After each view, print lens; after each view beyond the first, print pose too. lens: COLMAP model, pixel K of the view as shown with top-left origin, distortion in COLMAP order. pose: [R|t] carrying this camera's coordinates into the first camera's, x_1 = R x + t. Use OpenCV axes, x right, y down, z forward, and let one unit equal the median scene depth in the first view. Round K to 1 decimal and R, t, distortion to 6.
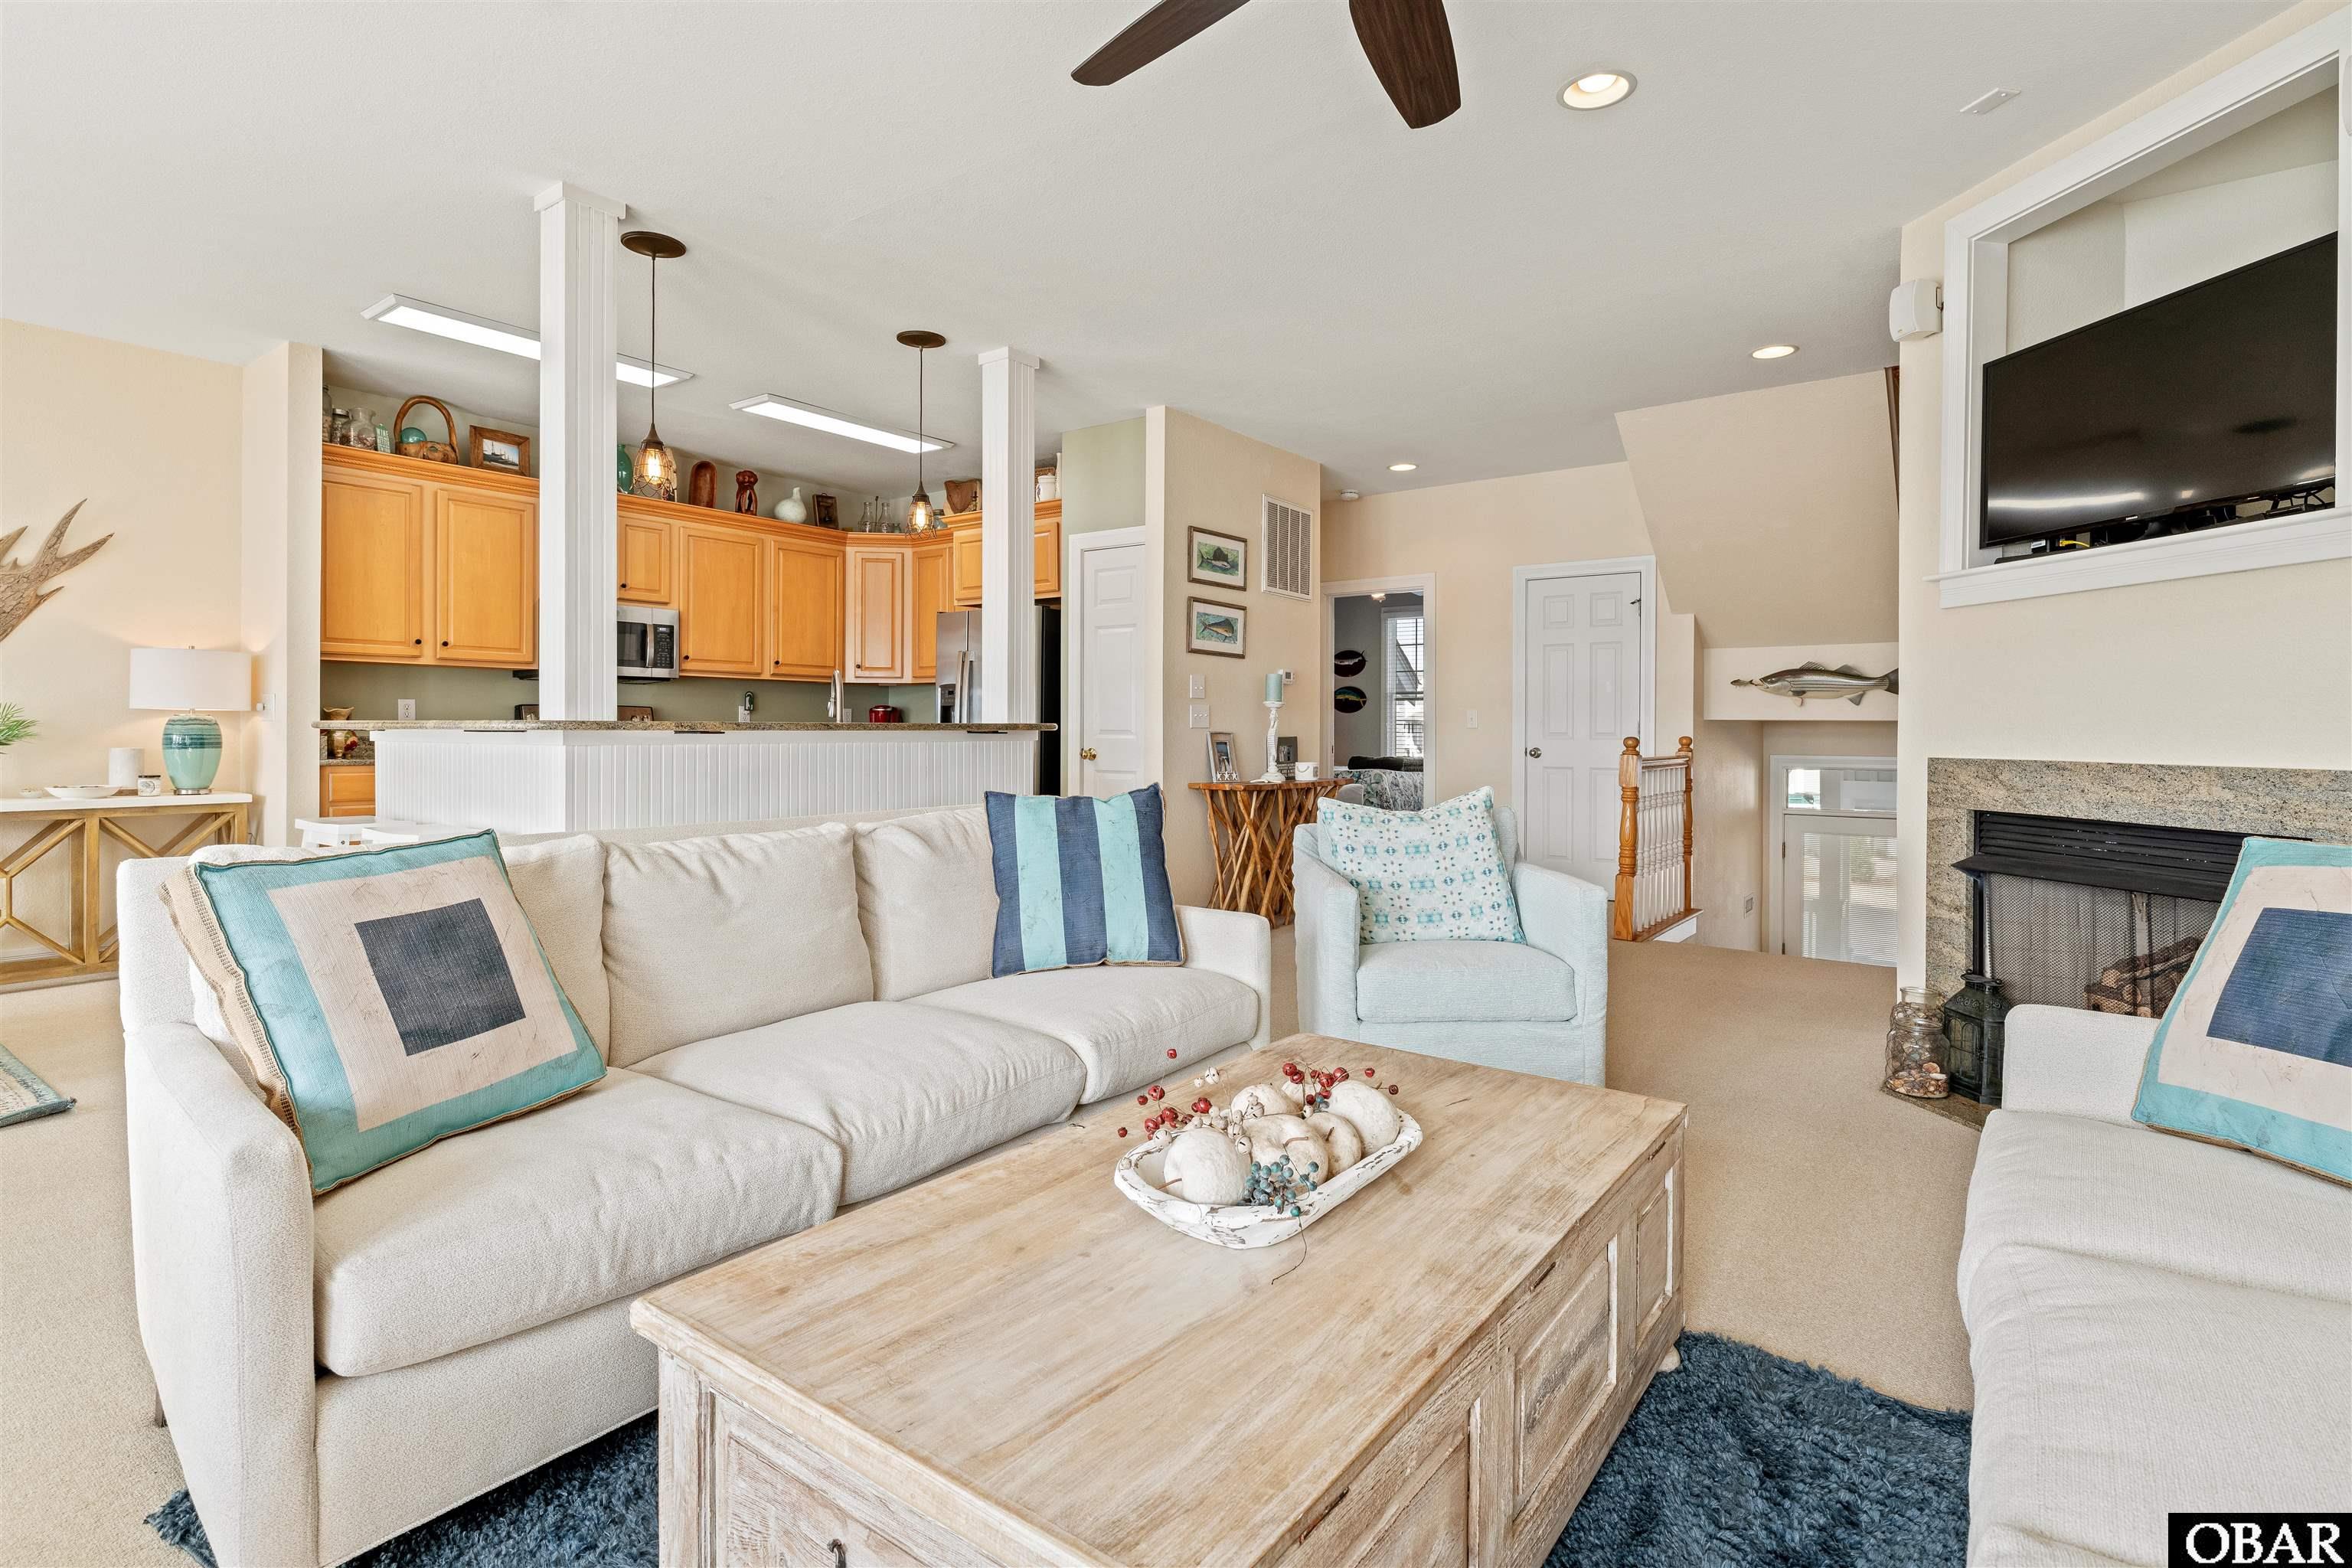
lens RADIAL K [[1135.2, 0, 1208.5], [0, 1135.2, 746.5], [0, 0, 1]] dist [-0.003006, 0.000328]
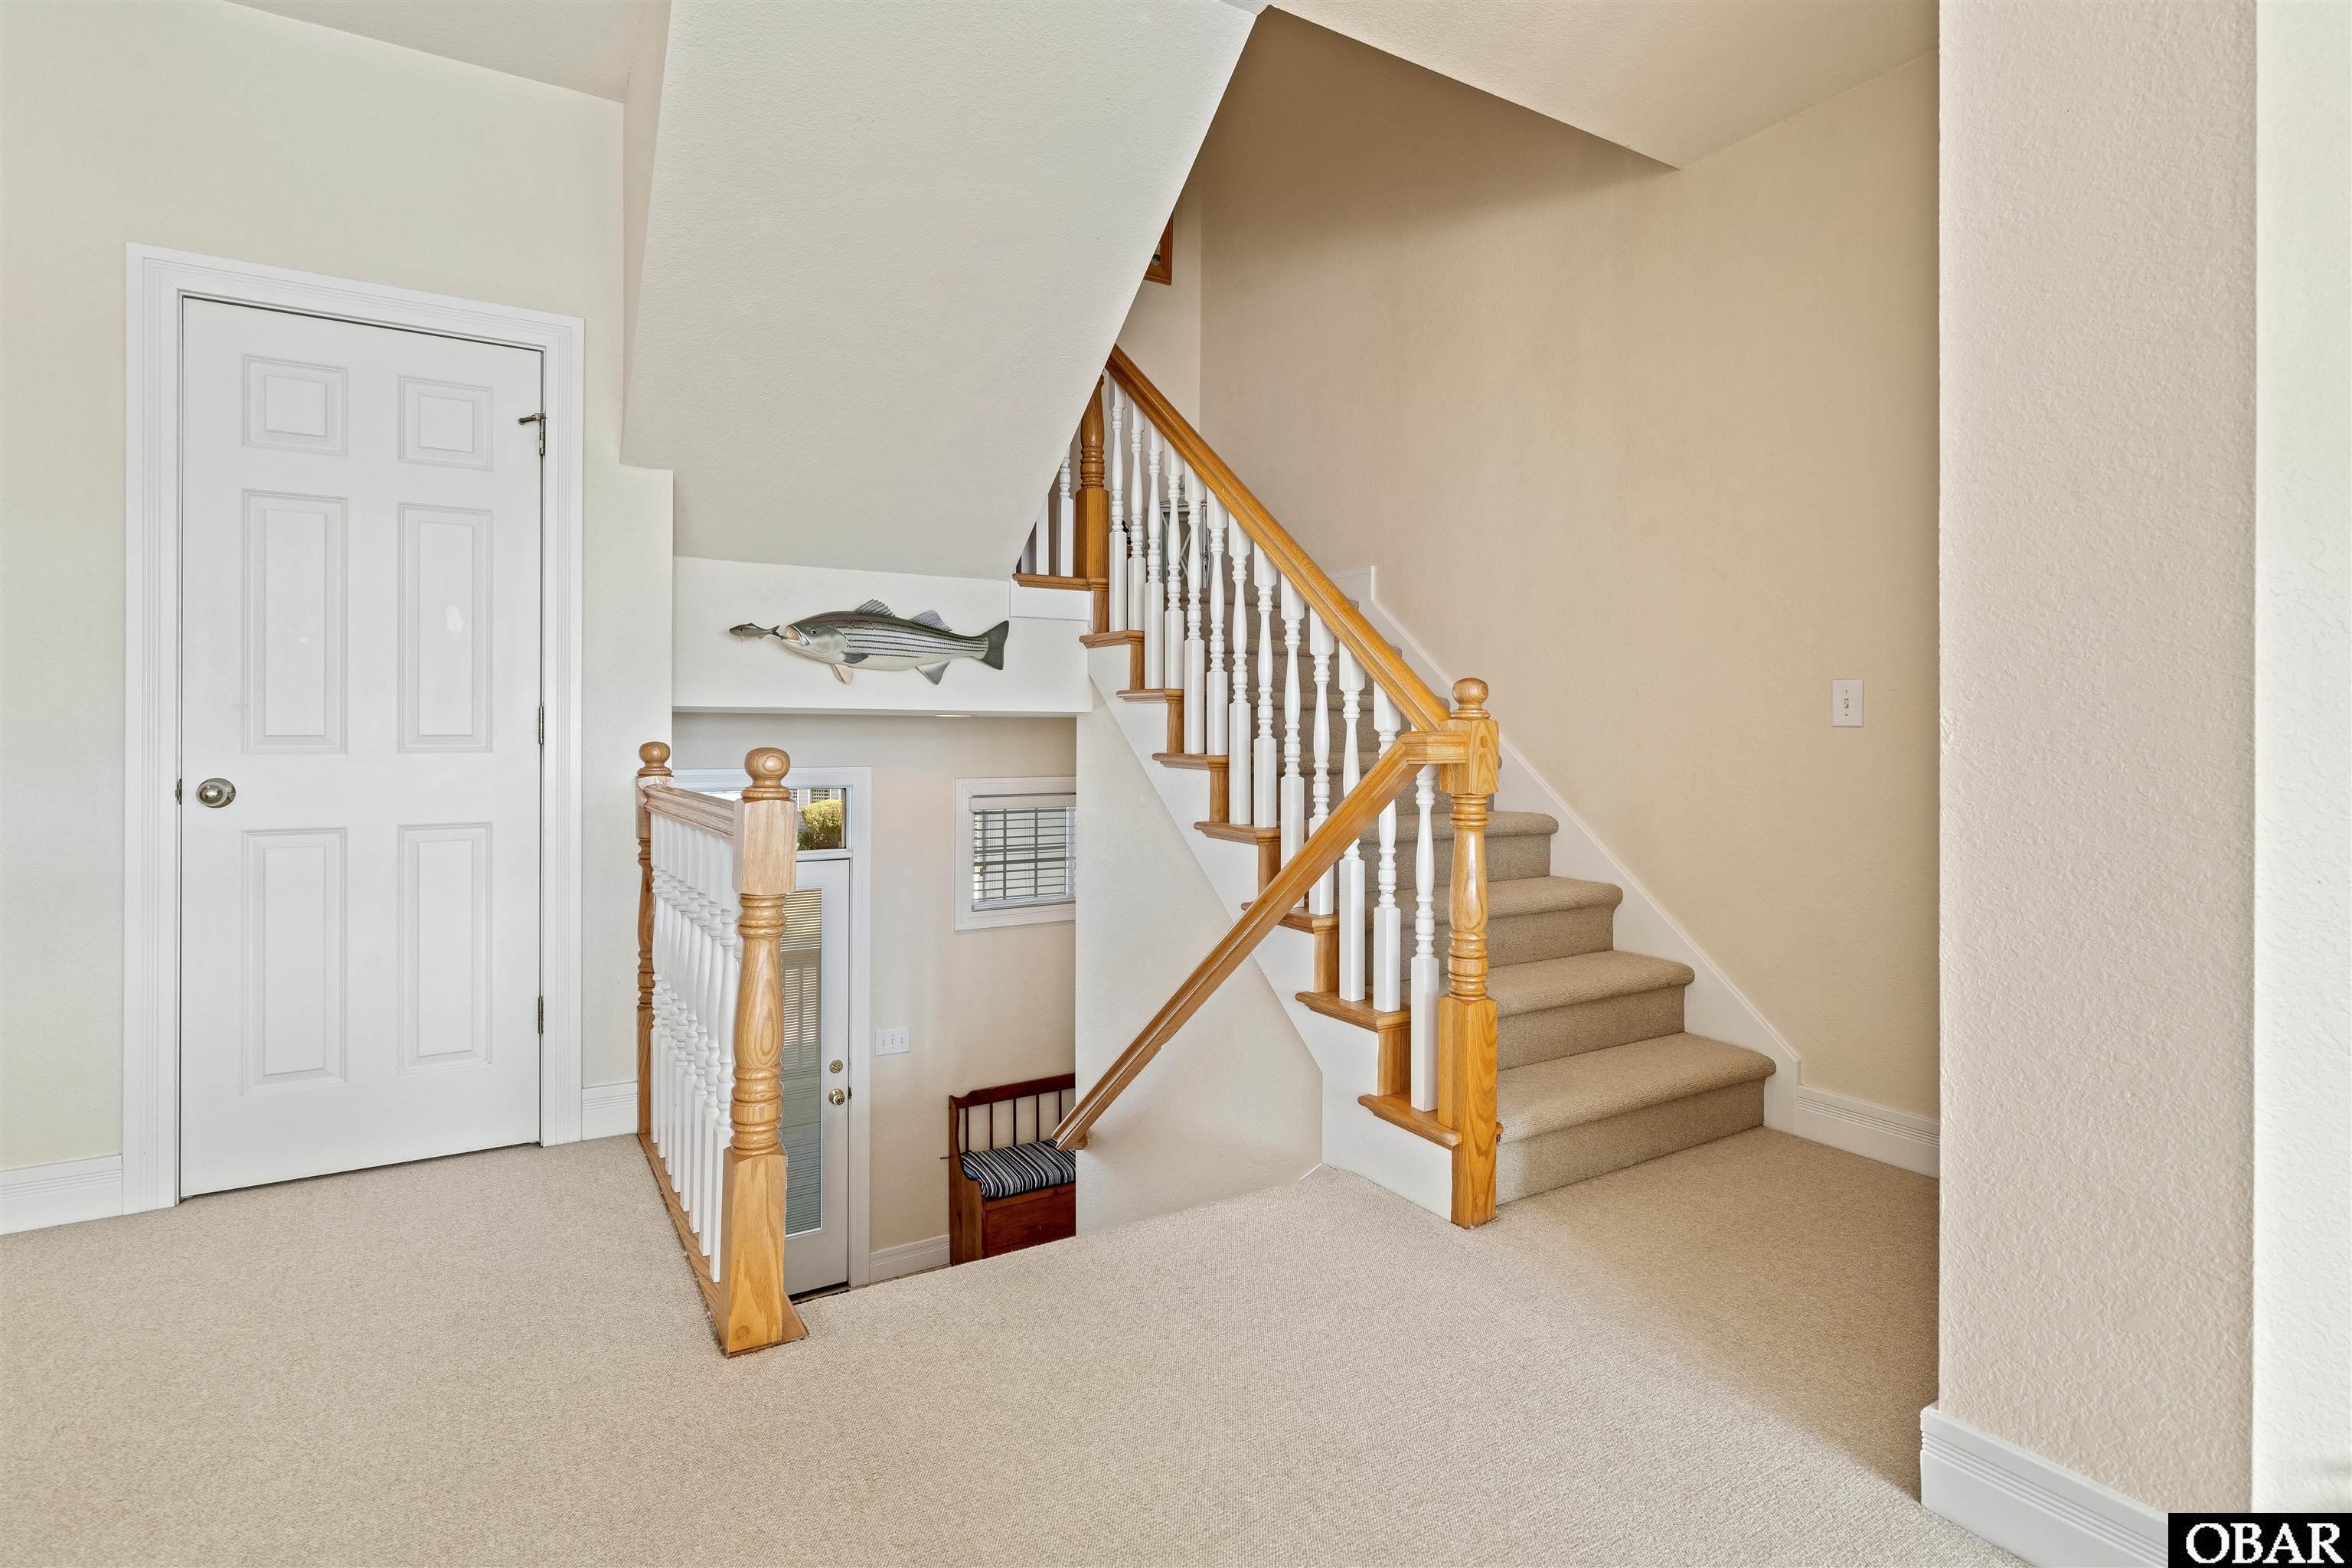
lens RADIAL K [[1141.1, 0, 1165.6], [0, 1141.1, 732.7], [0, 0, 1]] dist [0.000586, -0.000187]
pose [[0.399928, -0.003226, 0.916541, 0.092546], [0.012760, 0.999916, -0.002048, -0.009420], [-0.916458, 0.012514, 0.399935, 0.656744]]
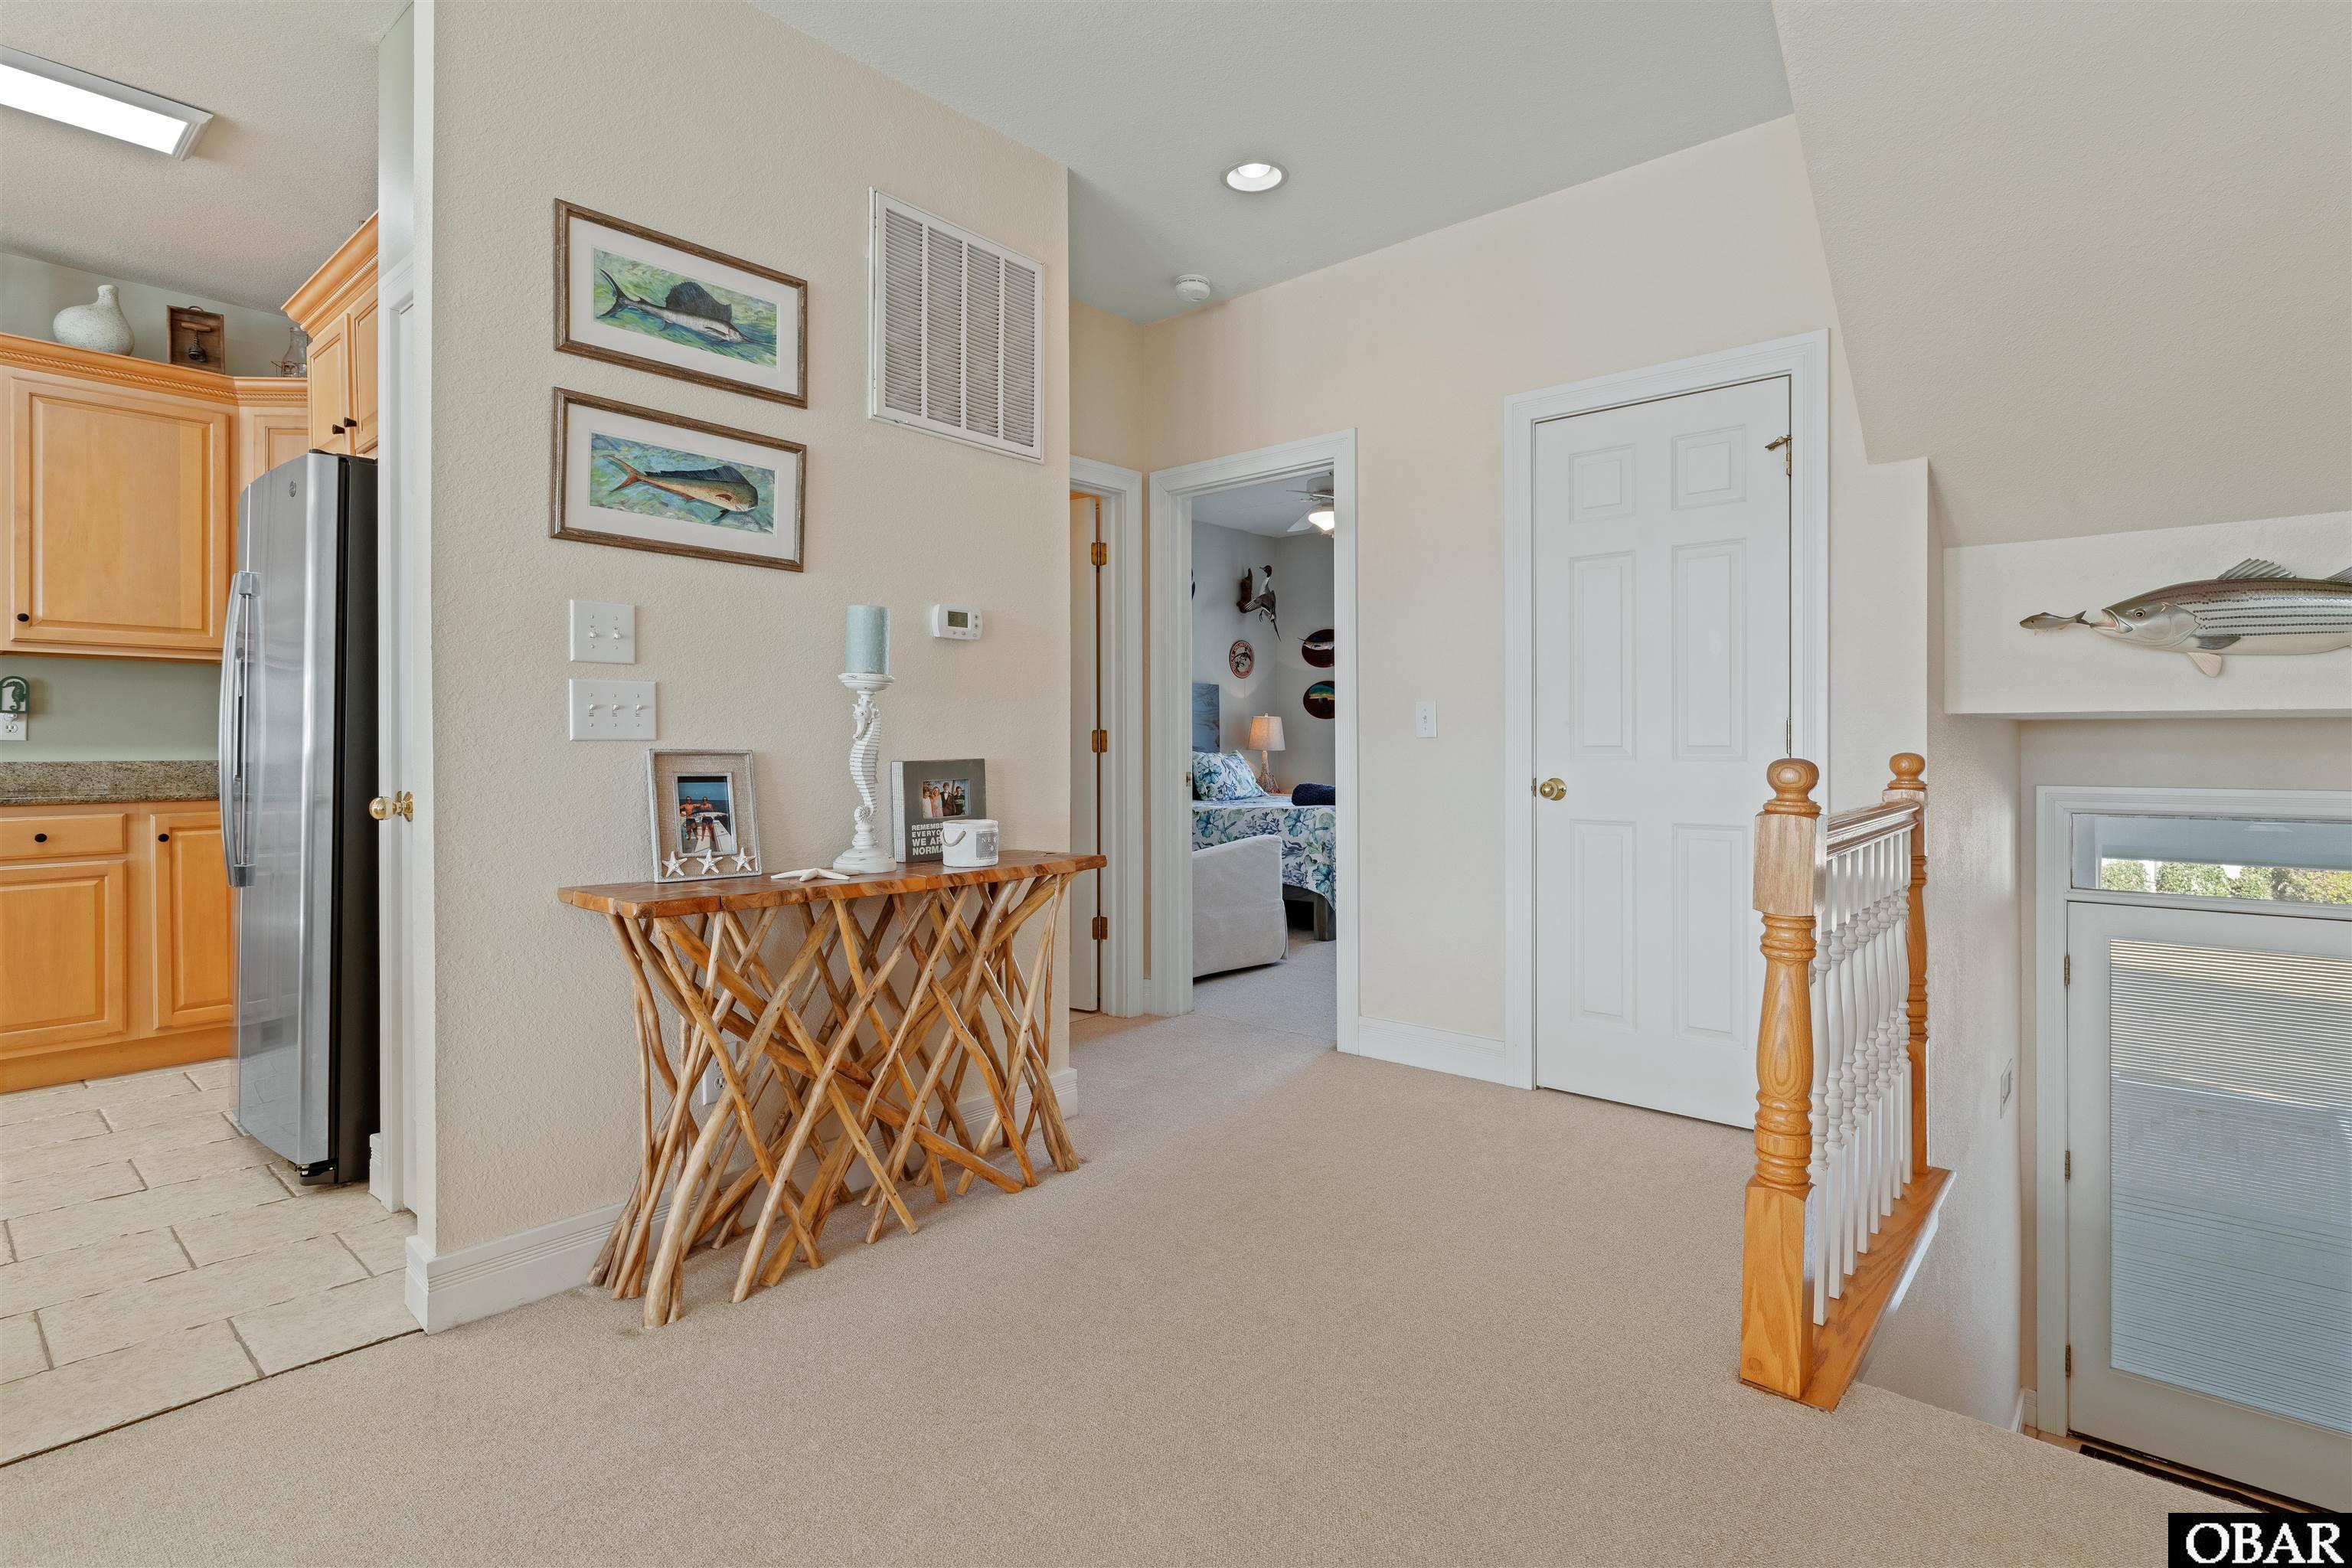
lens RADIAL K [[1135.2, 0, 1208.5], [0, 1135.2, 746.5], [0, 0, 1]] dist [-0.003006, 0.000328]
pose [[0.996917, -0.006044, -0.078231, 0.203969], [0.005101, 0.999912, -0.012251, -0.007821], [0.078298, 0.011814, 0.996860, 0.583970]]
